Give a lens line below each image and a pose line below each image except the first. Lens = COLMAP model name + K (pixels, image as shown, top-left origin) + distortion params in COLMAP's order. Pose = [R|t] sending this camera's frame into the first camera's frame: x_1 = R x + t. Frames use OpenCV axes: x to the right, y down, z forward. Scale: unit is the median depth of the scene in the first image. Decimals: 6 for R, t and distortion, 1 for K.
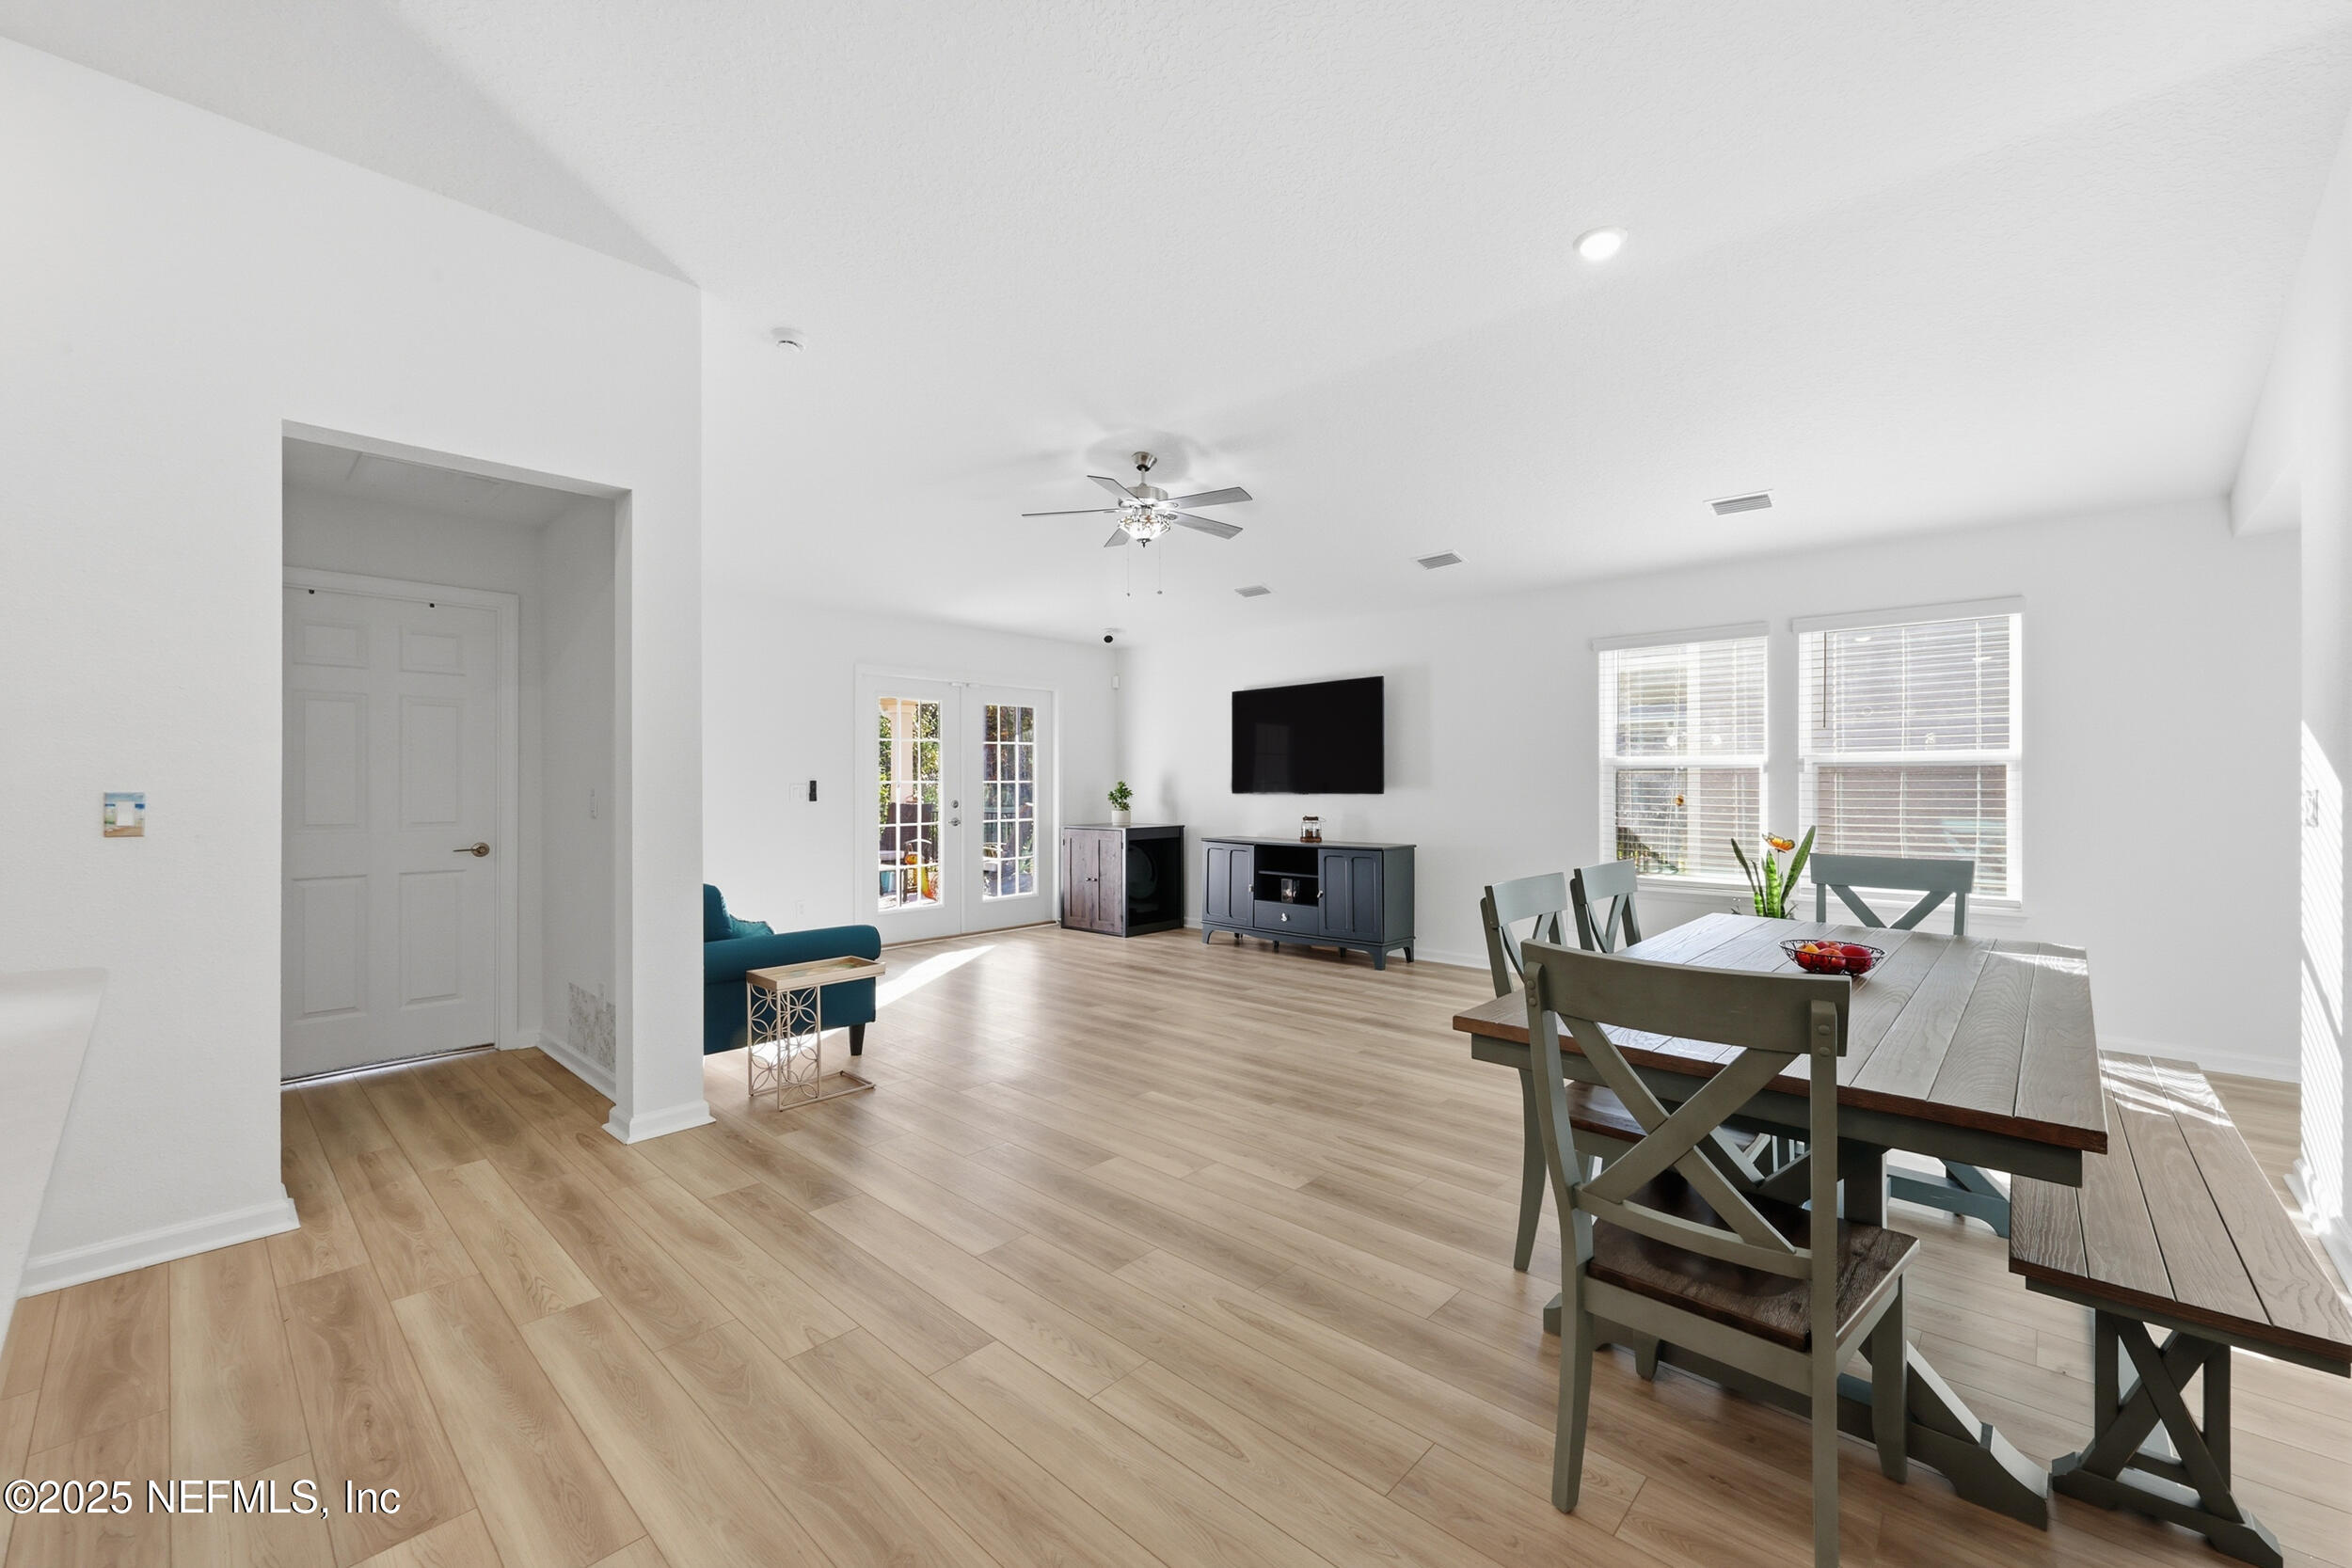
lens RADIAL K [[946.1, 0, 1182.1], [0, 946.1, 780.3], [0, 0, 1]] dist [0.000376, 0.000543]
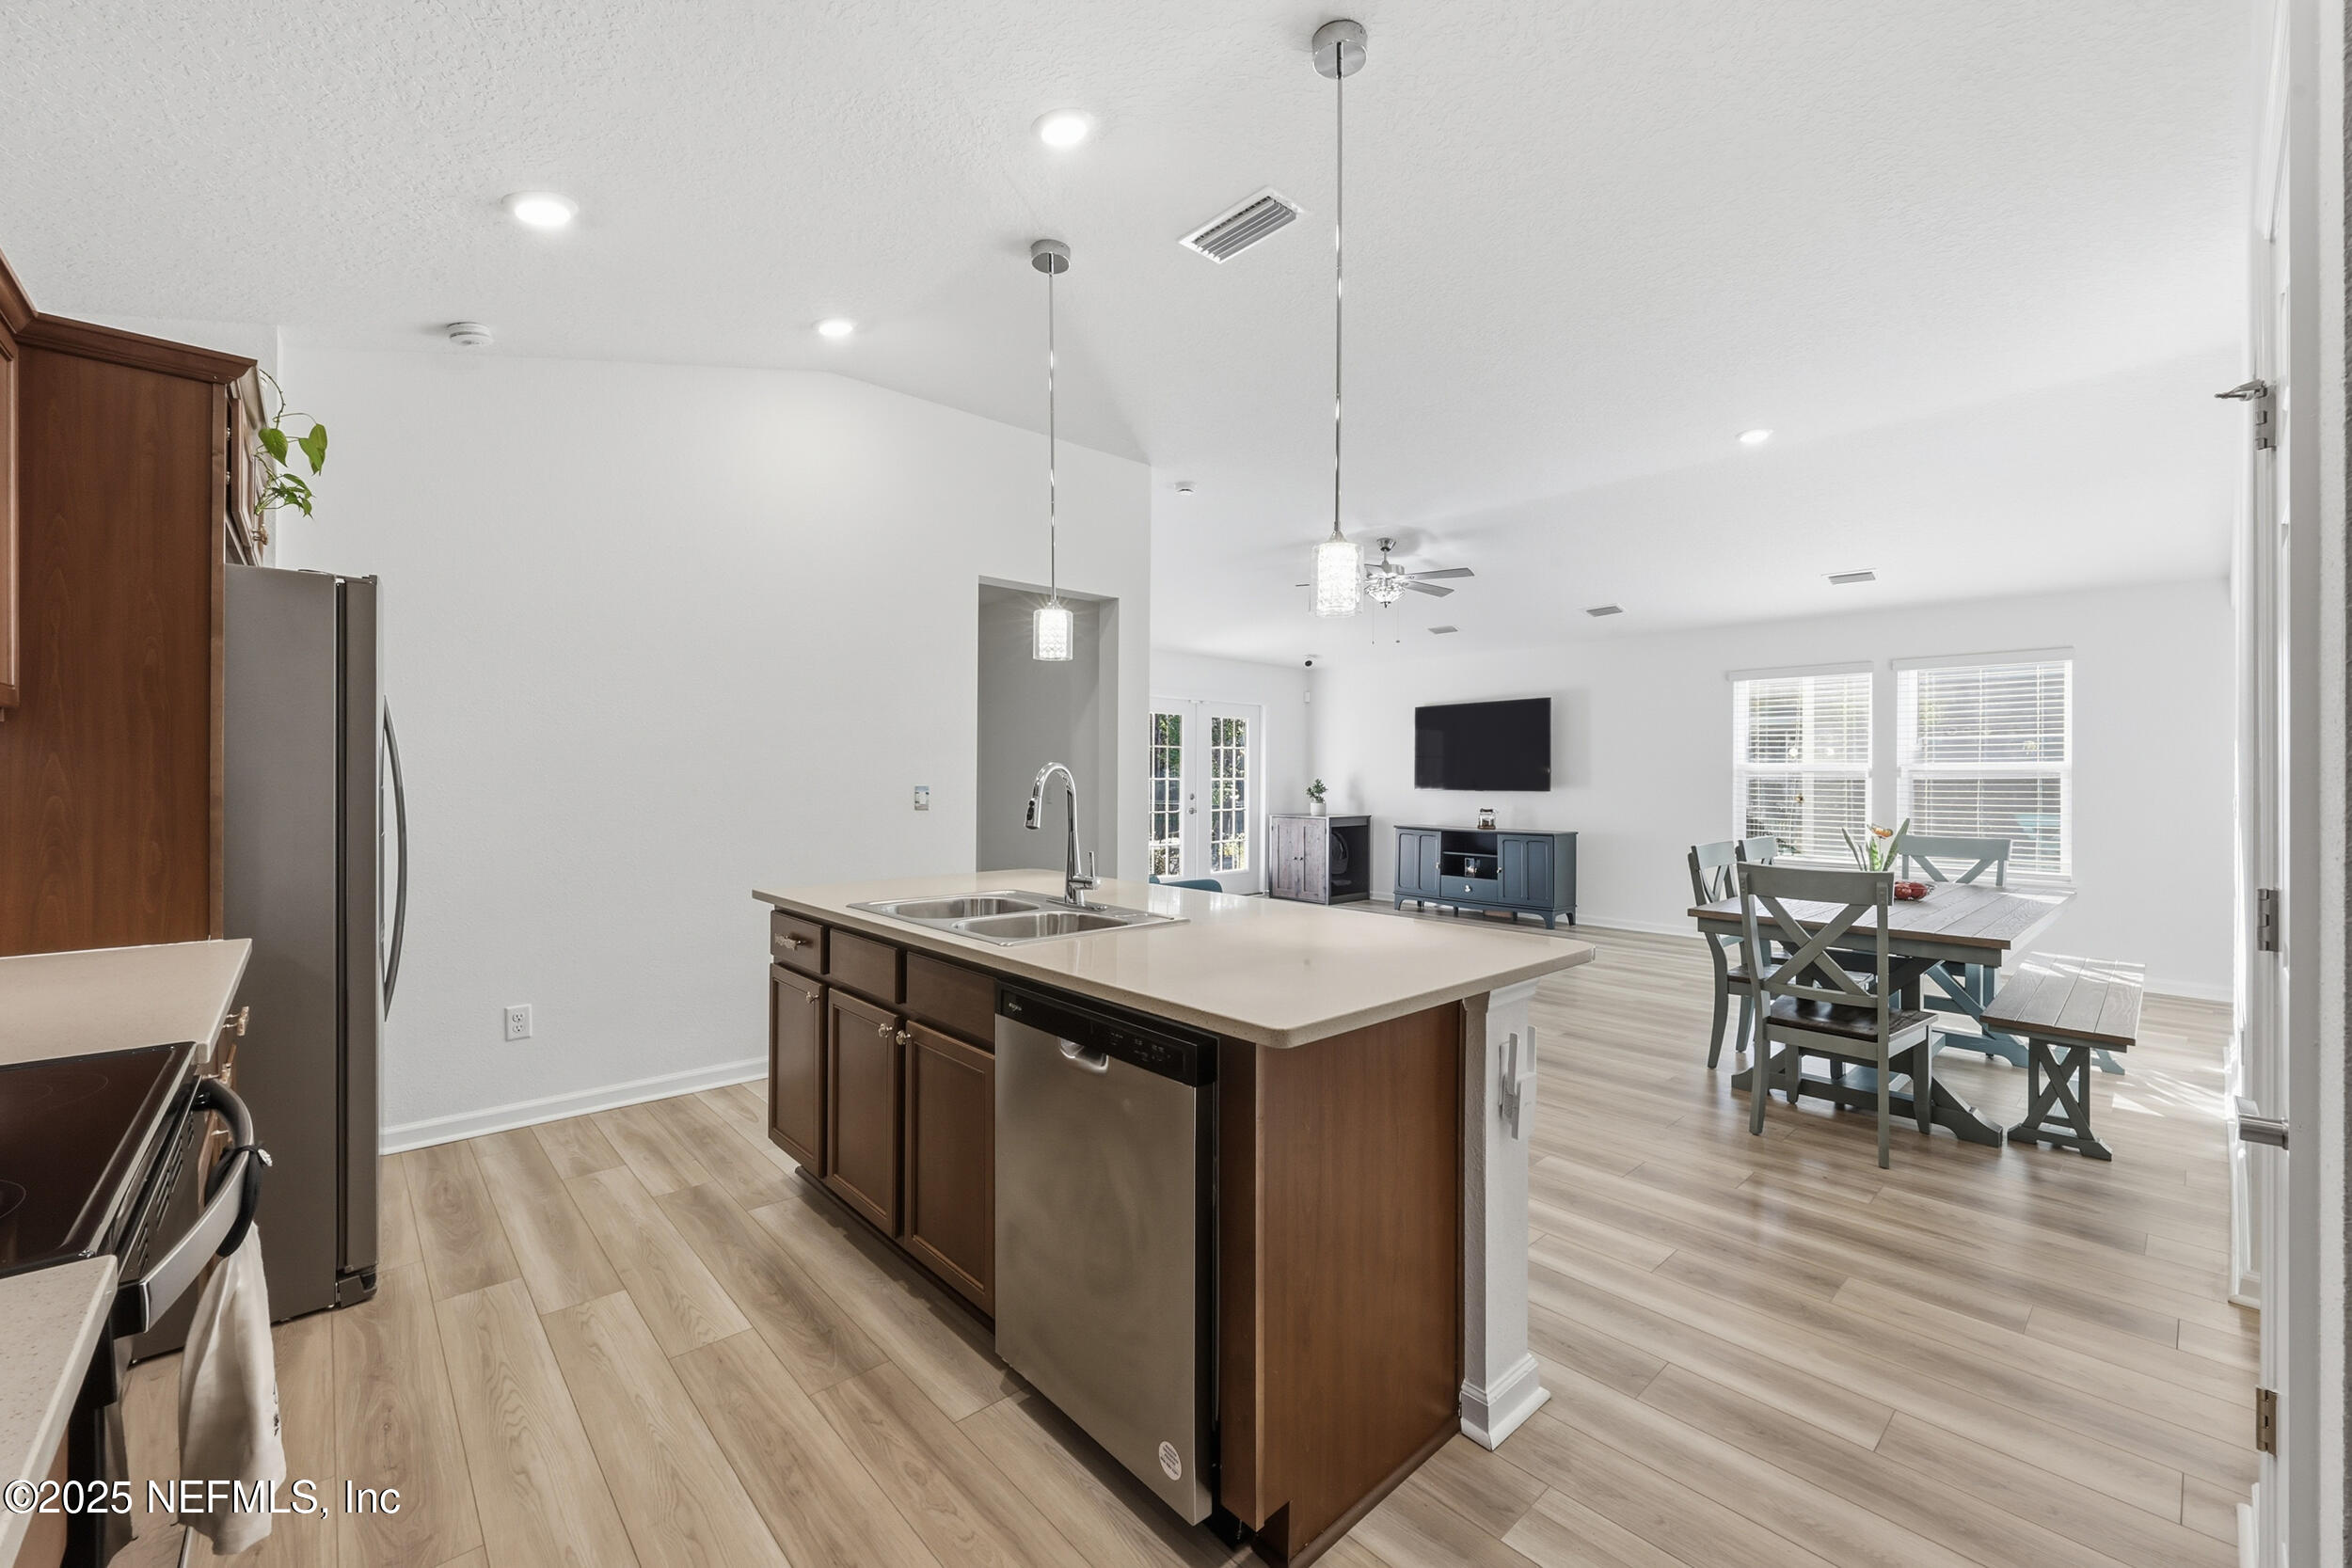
lens RADIAL K [[945.1, 0, 1181.8], [0, 945.1, 775.3], [0, 0, 1]] dist [-0.000584, -0.000107]
pose [[0.996441, 0.006462, -0.084041, -0.193298], [-0.006445, 0.999979, 0.000470, -0.005015], [0.084043, 0.000073, 0.996462, -0.333079]]
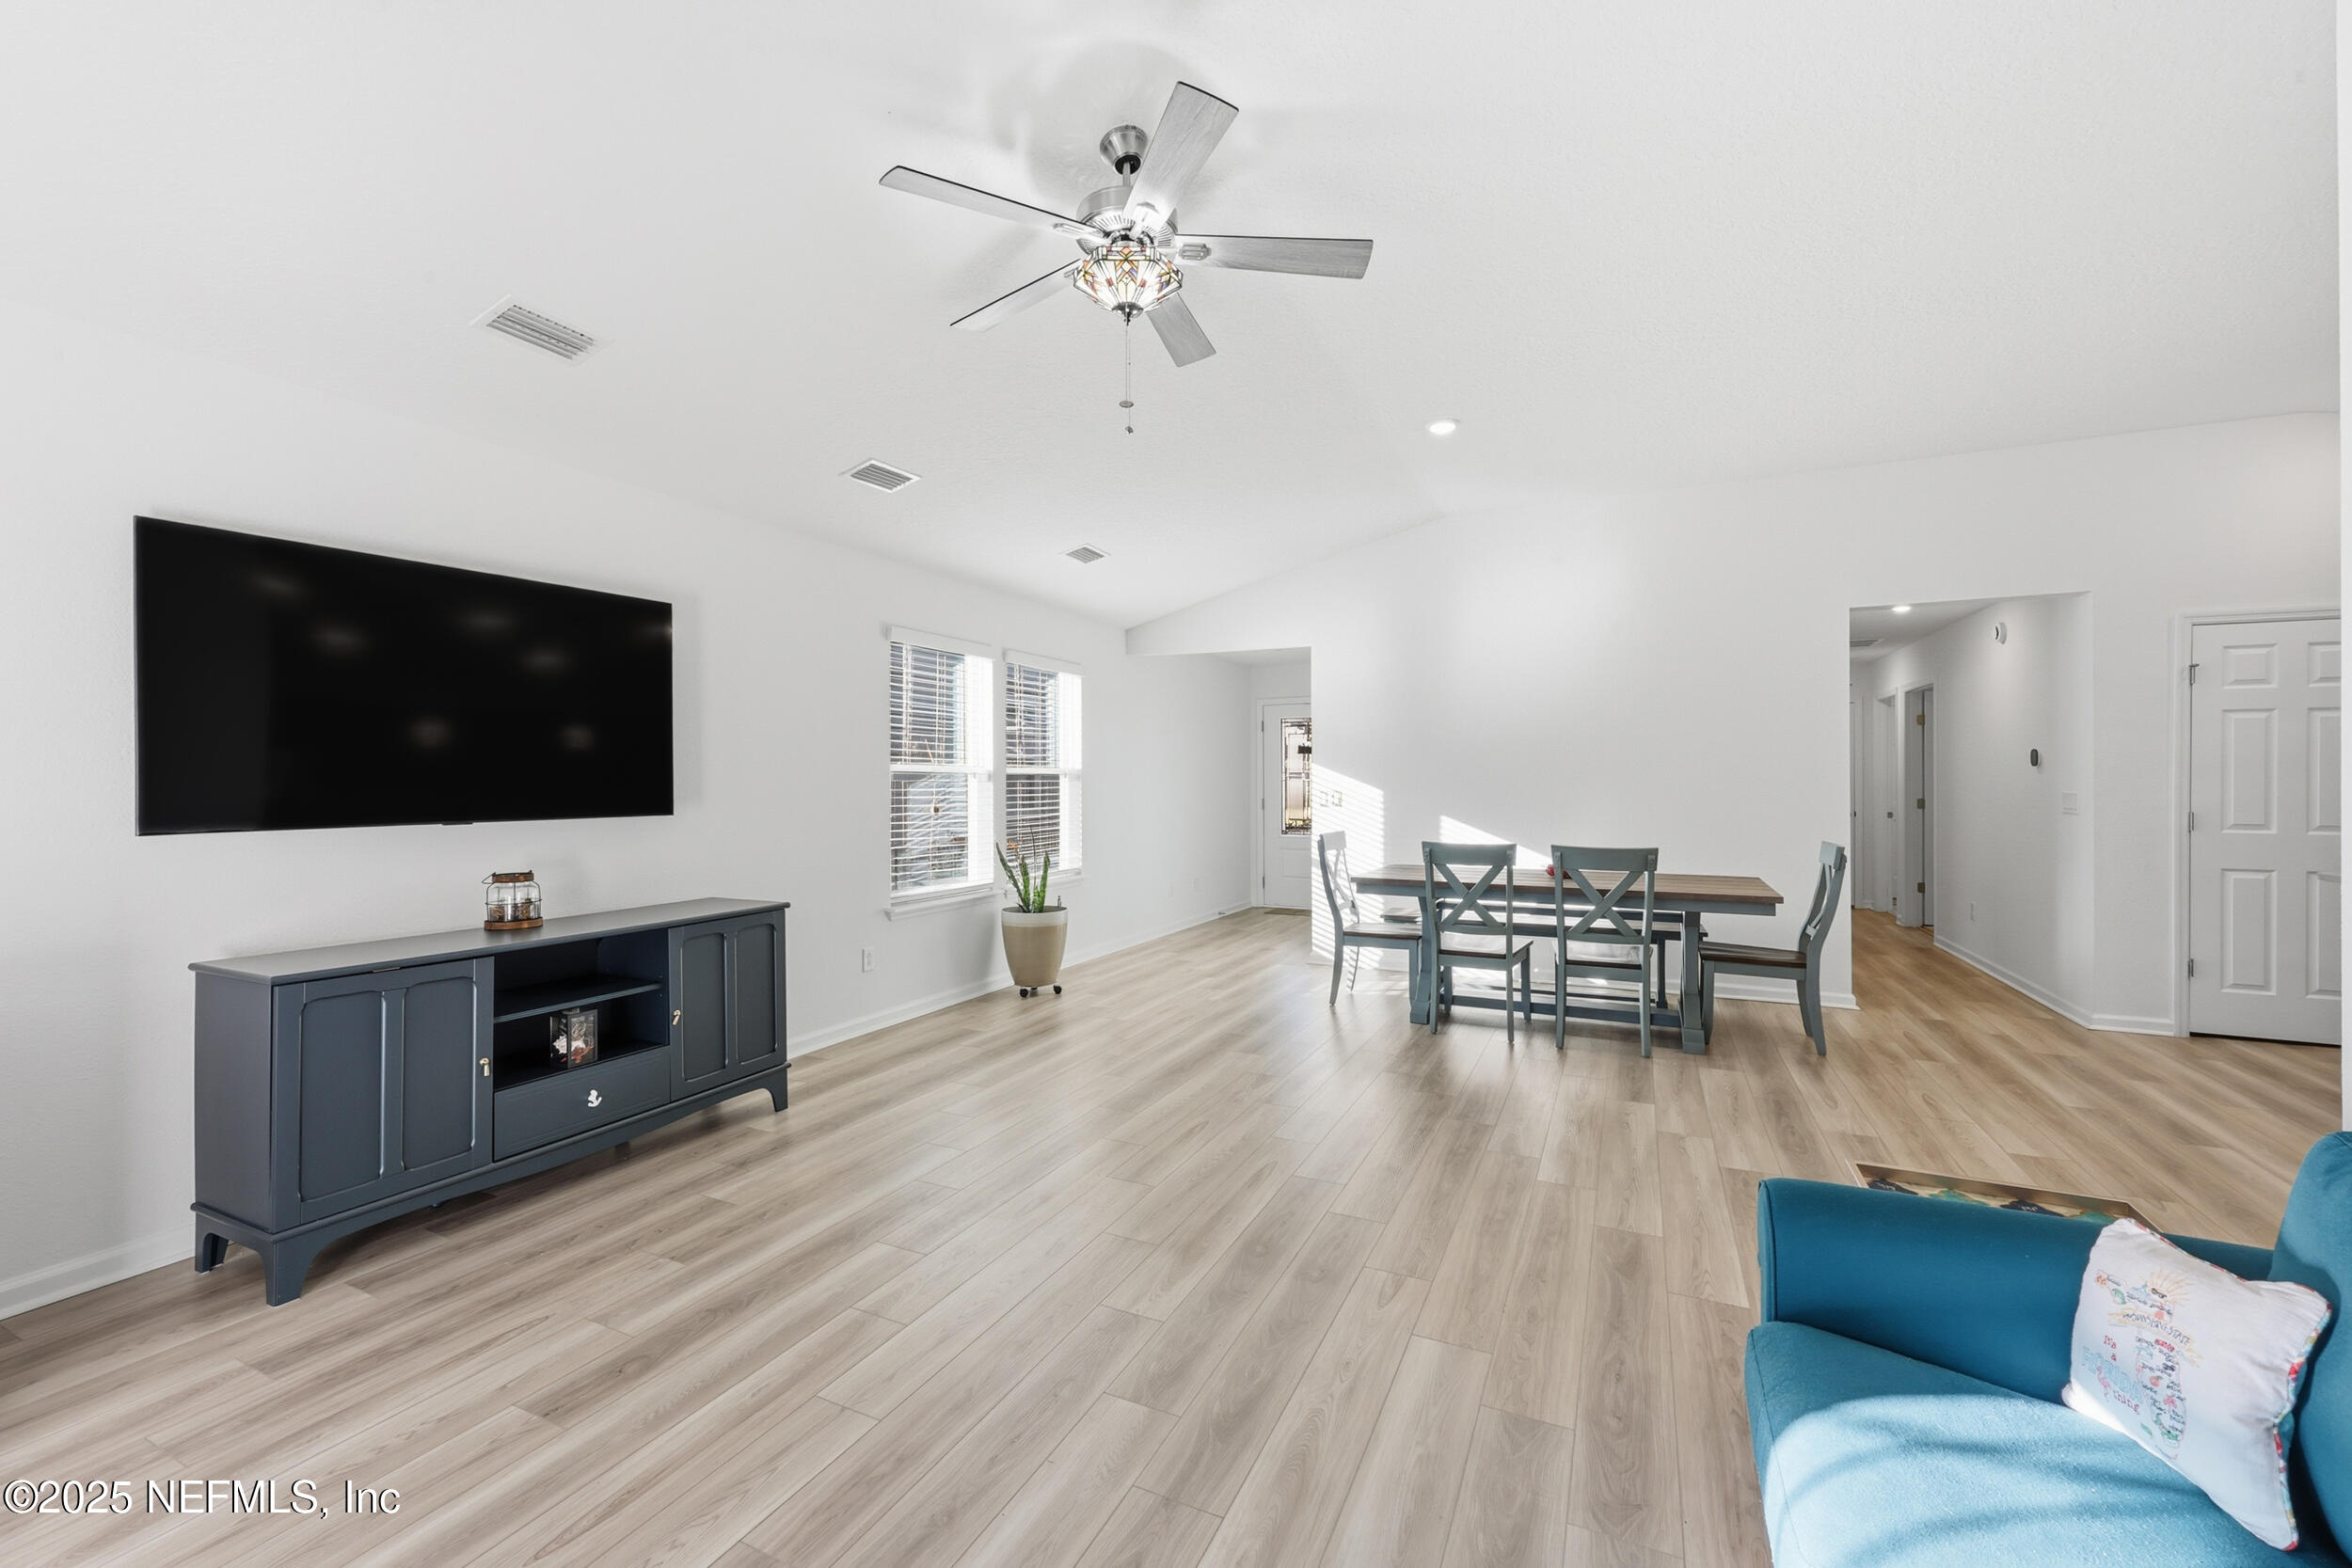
lens RADIAL K [[946.1, 0, 1182.1], [0, 946.1, 780.3], [0, 0, 1]] dist [0.000376, 0.000543]
pose [[-0.295022, 0.003119, 0.955485, -0.465810], [0.001369, 0.999995, -0.002842, -0.004719], [-0.955490, 0.000469, -0.295025, 1.000784]]
